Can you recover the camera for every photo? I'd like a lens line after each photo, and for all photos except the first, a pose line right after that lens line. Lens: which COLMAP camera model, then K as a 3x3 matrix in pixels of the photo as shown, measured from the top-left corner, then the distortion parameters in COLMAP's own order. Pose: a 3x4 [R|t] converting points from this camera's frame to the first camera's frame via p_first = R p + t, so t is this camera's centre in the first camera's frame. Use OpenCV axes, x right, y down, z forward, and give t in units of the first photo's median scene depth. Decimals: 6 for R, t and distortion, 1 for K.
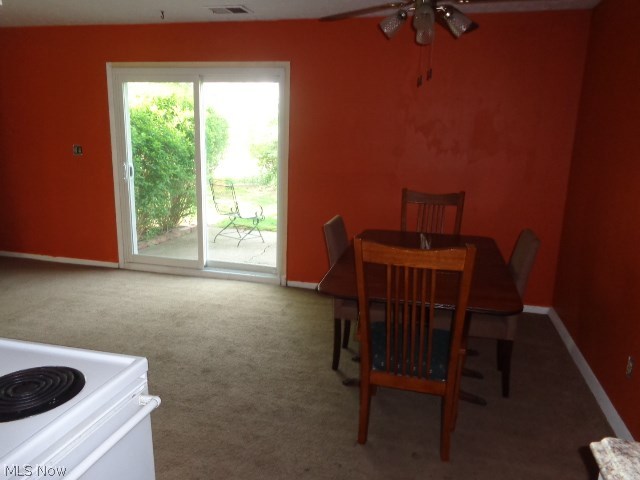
lens RADIAL K [[478.8, 0, 318.4], [0, 478.8, 240.7], [0, 0, 1]] dist [0.004674, 0.001180]
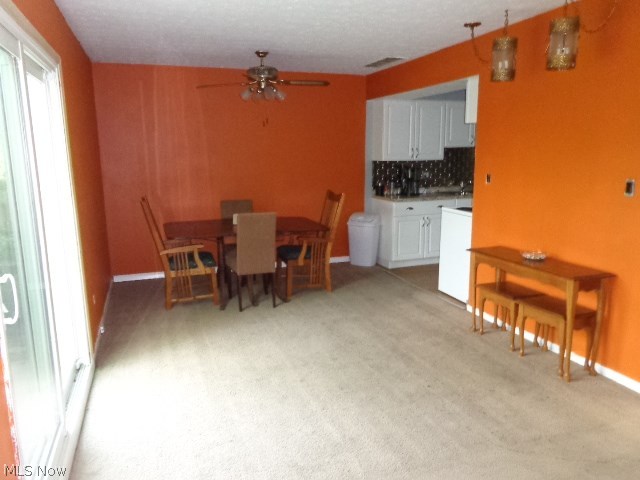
lens RADIAL K [[478.8, 0, 318.4], [0, 478.8, 240.7], [0, 0, 1]] dist [0.004674, 0.001180]
pose [[-0.566408, -0.167812, 0.806859, -1.442935], [0.177380, 0.931279, 0.318208, -0.451521], [-0.804809, 0.323356, -0.497718, 1.848953]]
